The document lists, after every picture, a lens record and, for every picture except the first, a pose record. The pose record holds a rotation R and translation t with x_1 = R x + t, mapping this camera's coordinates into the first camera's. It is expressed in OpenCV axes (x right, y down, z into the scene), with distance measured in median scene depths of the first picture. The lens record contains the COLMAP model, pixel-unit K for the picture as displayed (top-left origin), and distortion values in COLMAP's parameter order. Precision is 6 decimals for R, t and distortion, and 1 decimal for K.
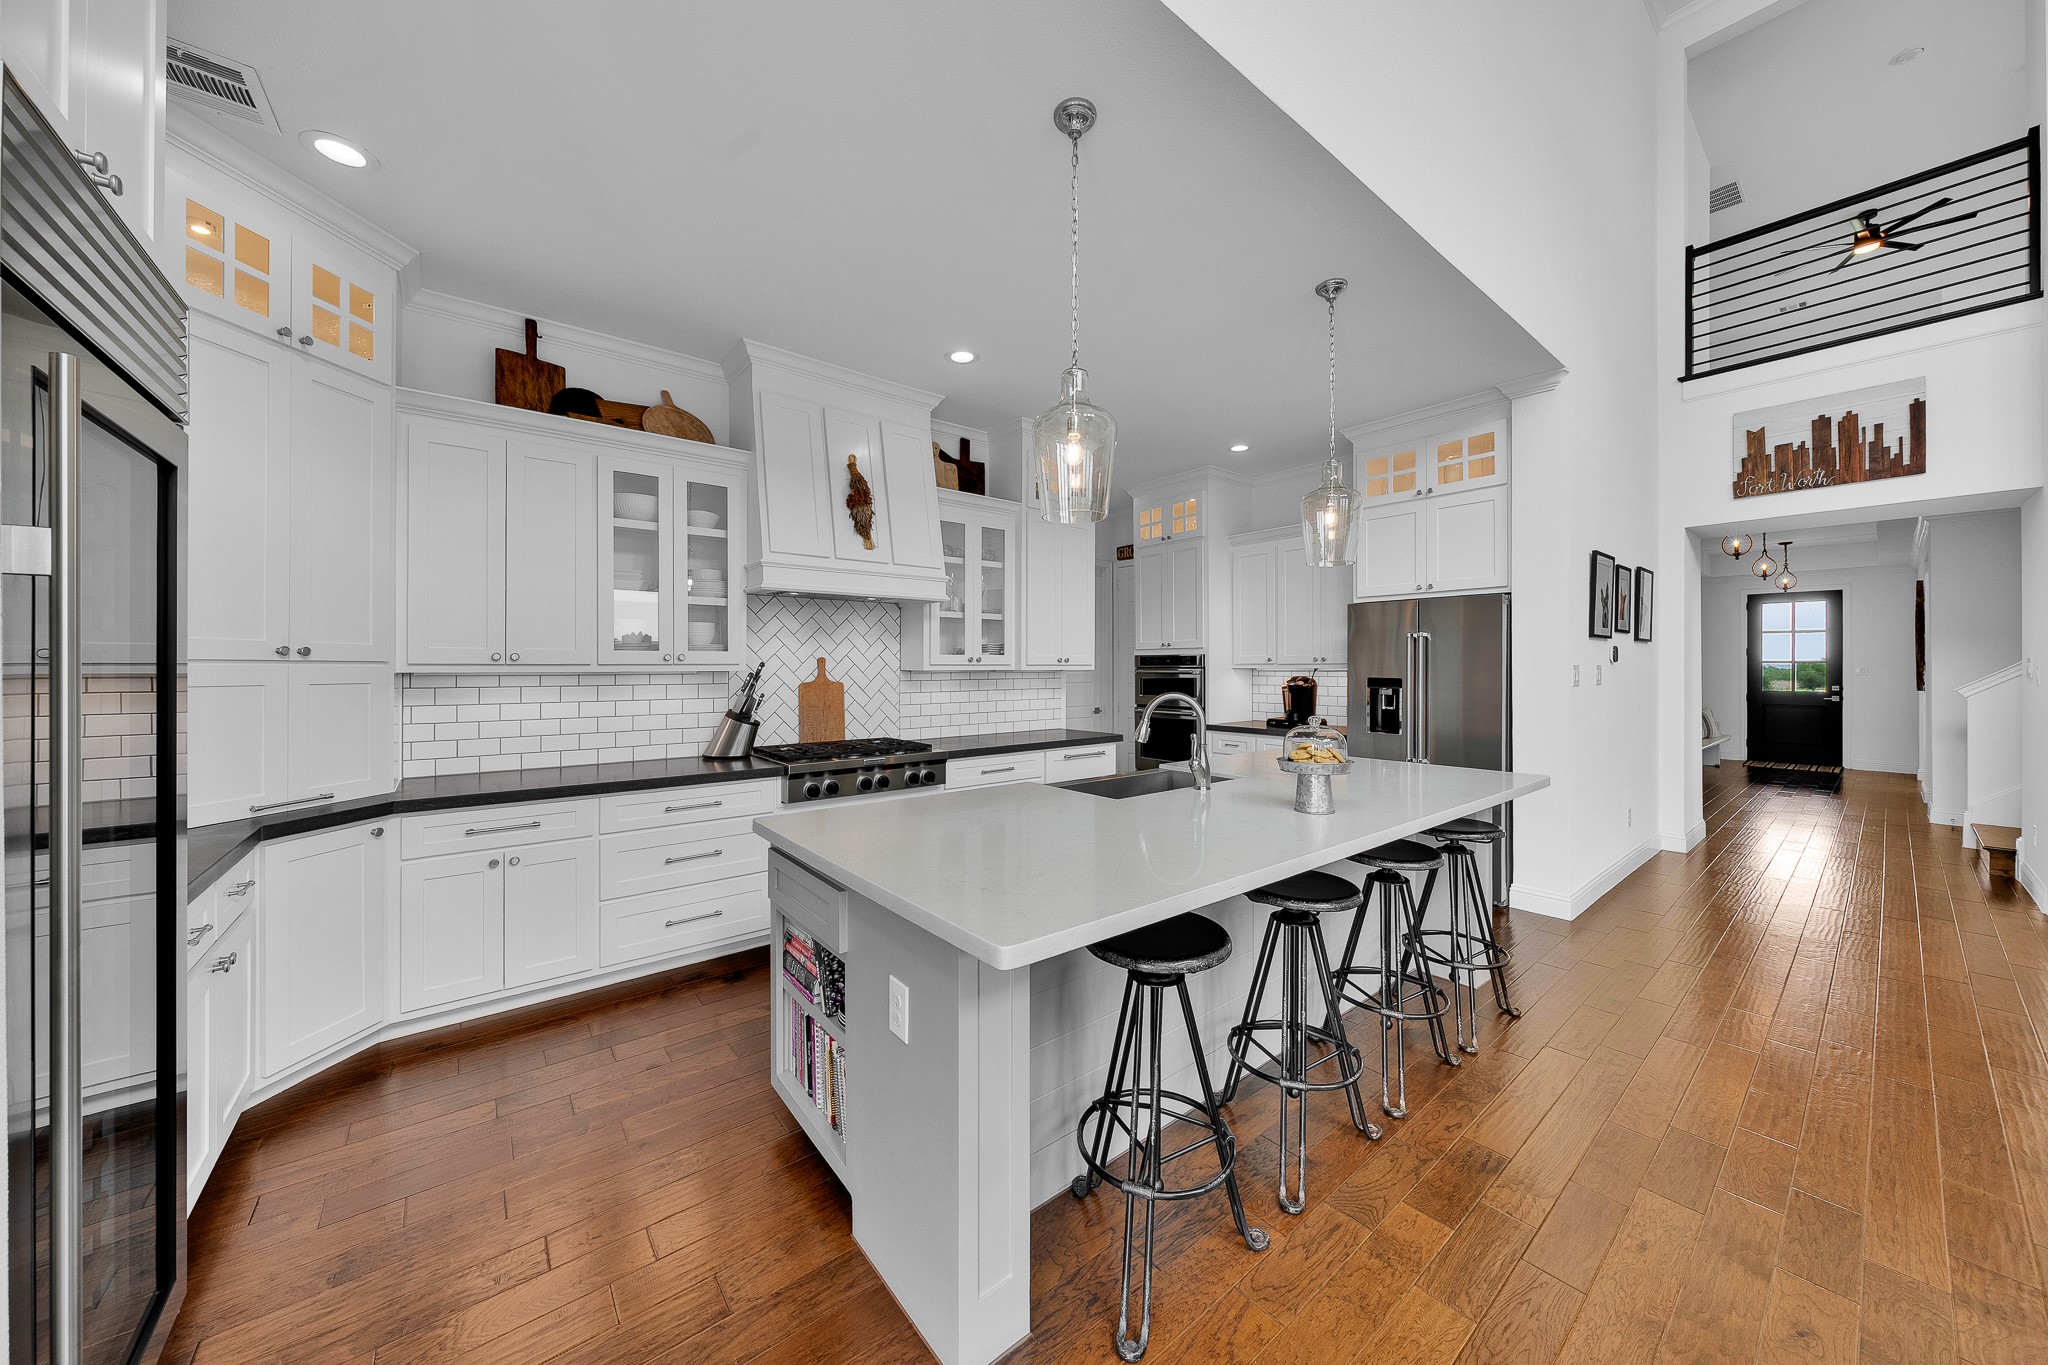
lens RADIAL K [[707.3, 0, 1023.8], [0, 707.3, 672.7], [0, 0, 1]] dist [0.000635, 0.000085]
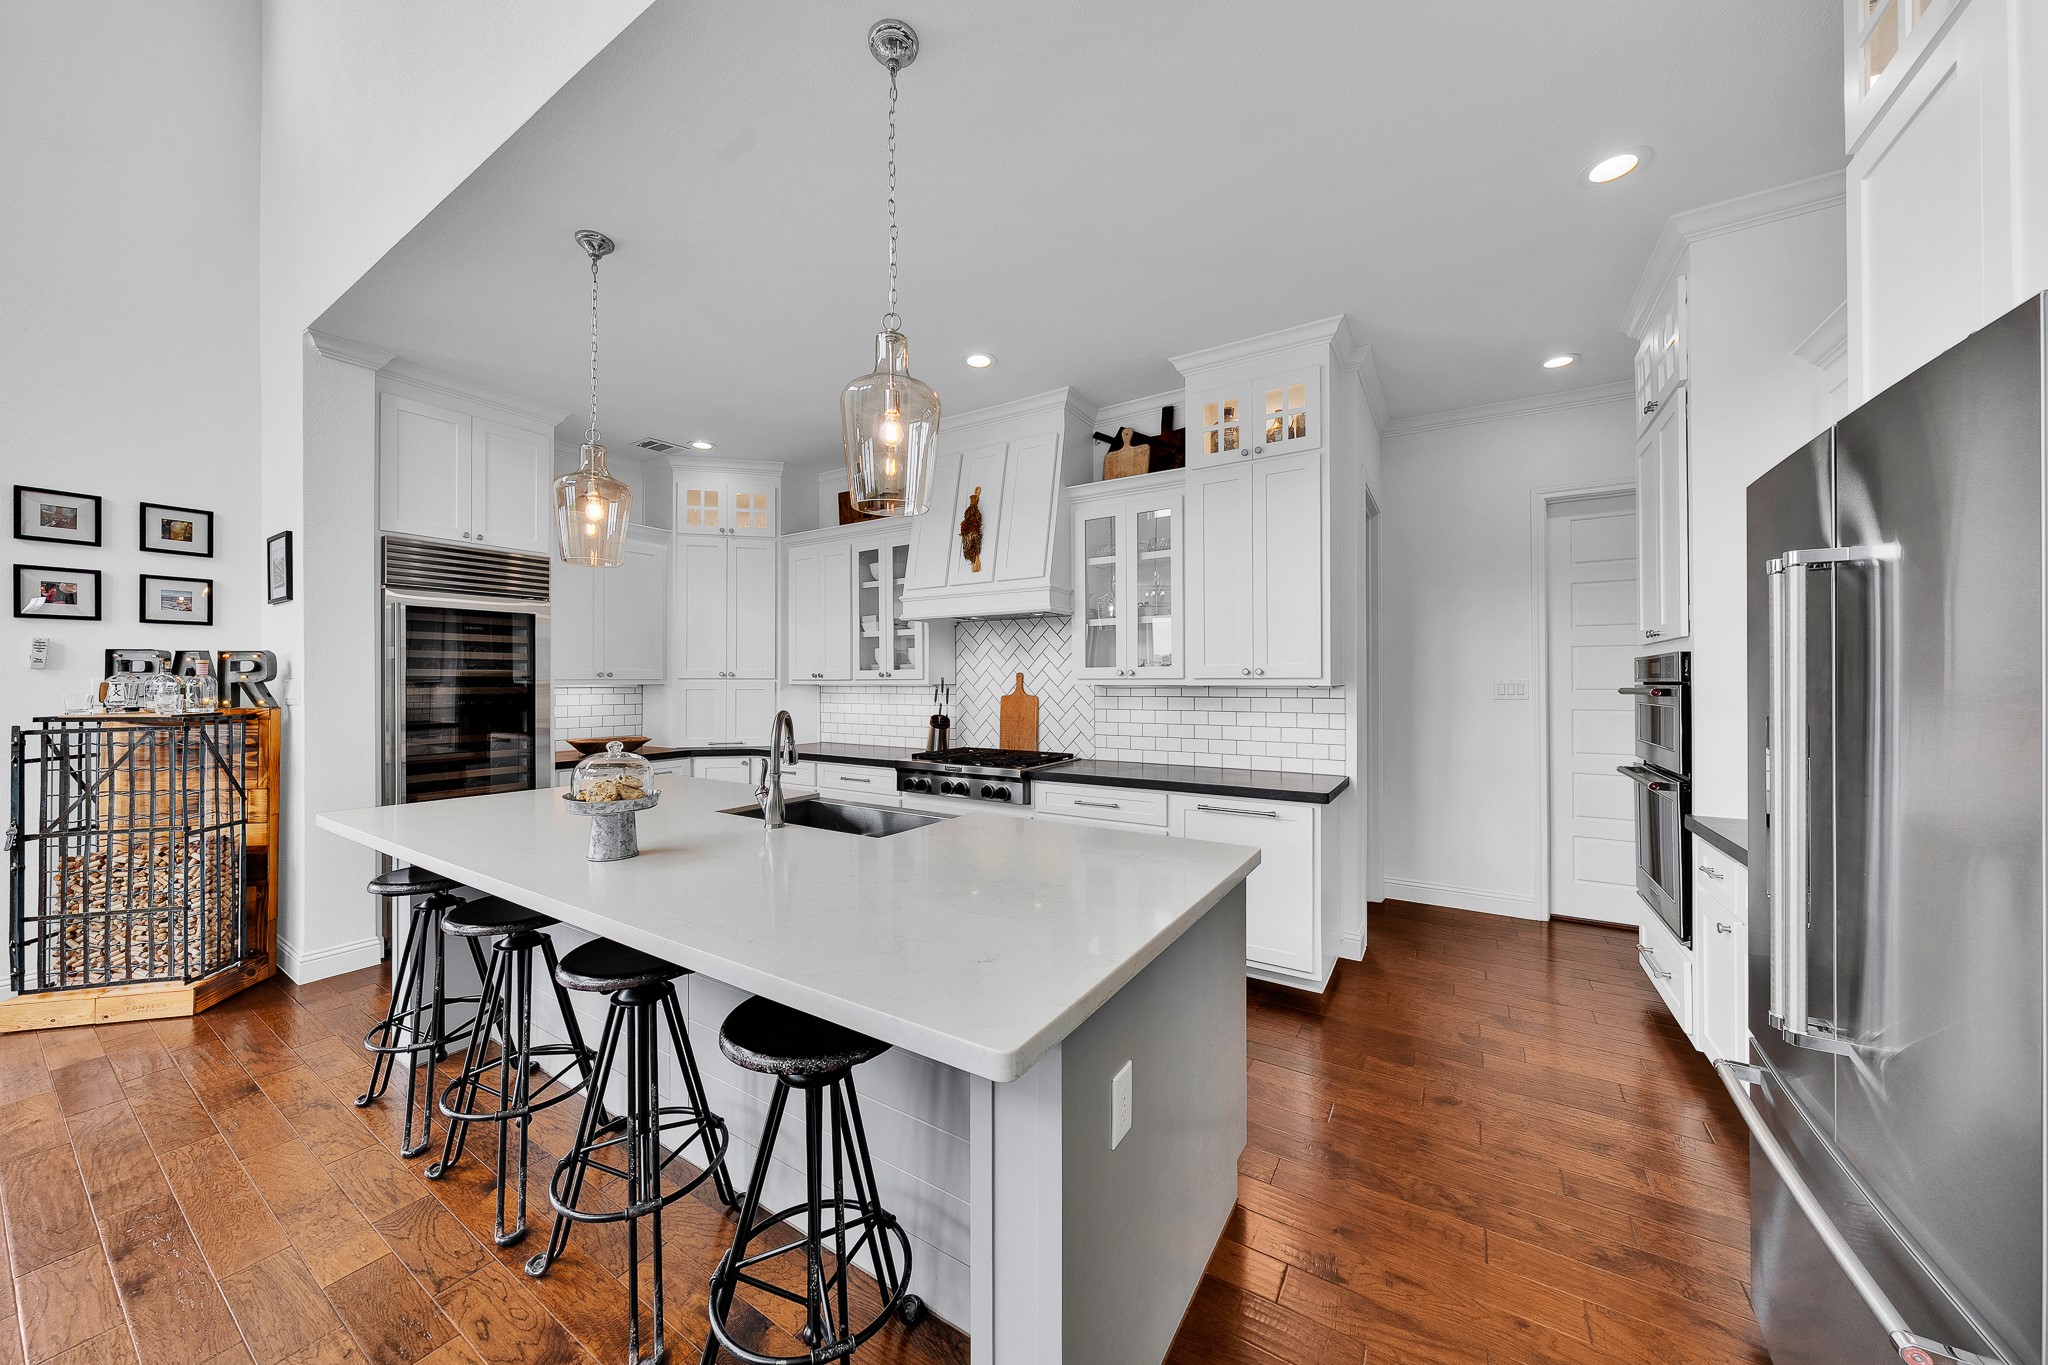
lens RADIAL K [[707.3, 0, 1010.4], [0, 707.3, 677.6], [0, 0, 1]] dist [0.000635, 0.000085]
pose [[0.311712, -0.005833, -0.950159, 0.733292], [-0.007875, 0.999931, -0.008722, -0.004196], [0.950144, 0.010201, 0.311645, 0.644230]]
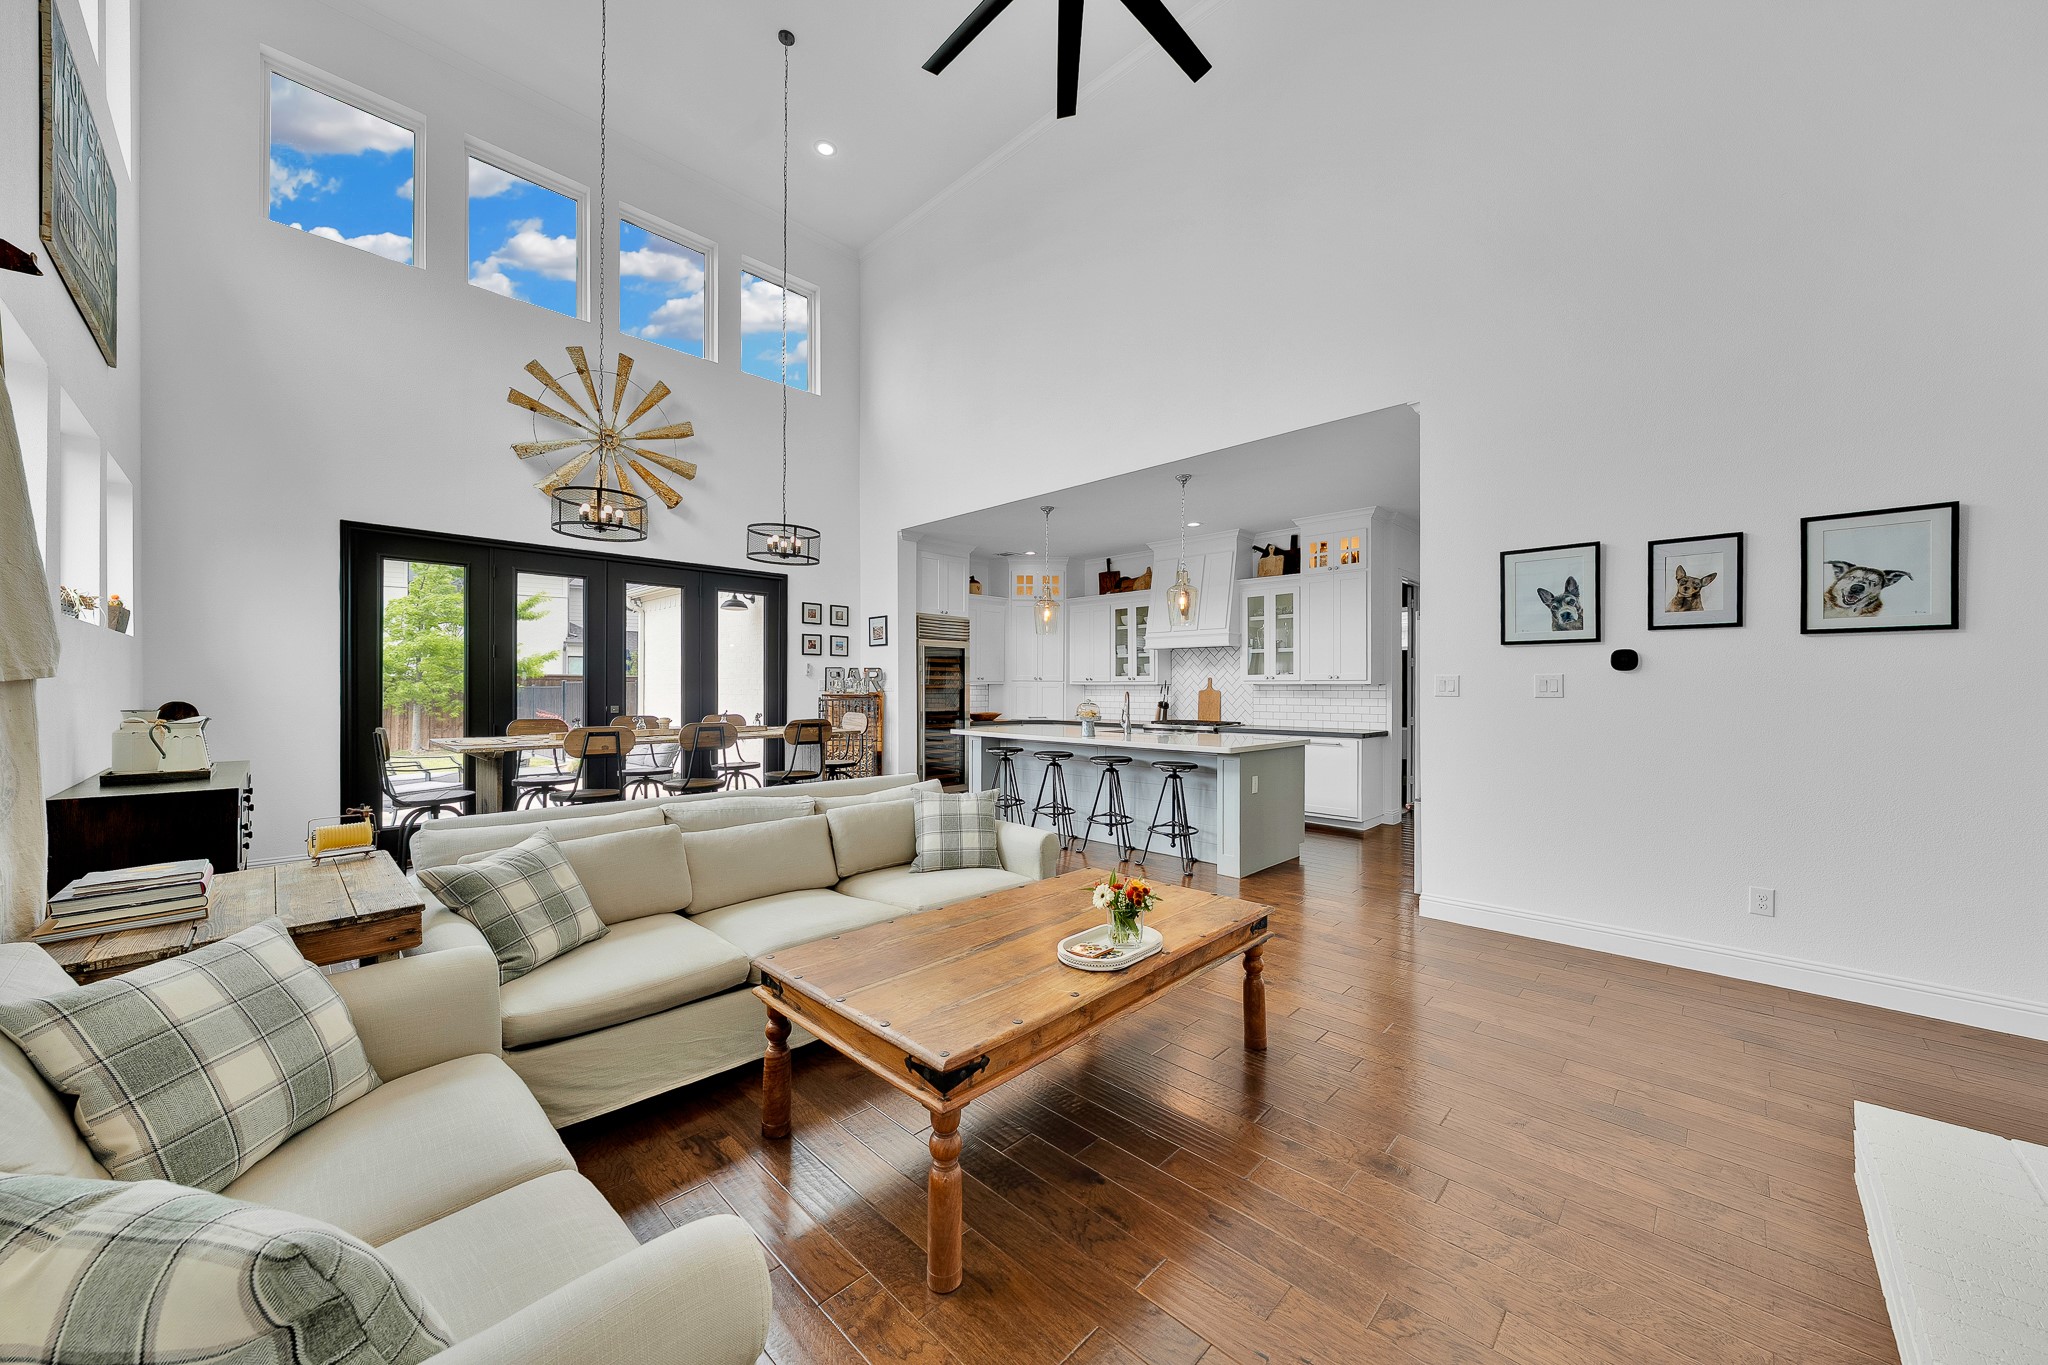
lens RADIAL K [[707.3, 0, 1036.2], [0, 707.3, 685.4], [0, 0, 1]] dist [0.000635, 0.000085]
pose [[0.127534, -0.002507, -0.991831, 1.563781], [-0.011785, 0.999922, -0.004043, 0.013454], [0.991764, 0.012205, 0.127494, 0.279559]]
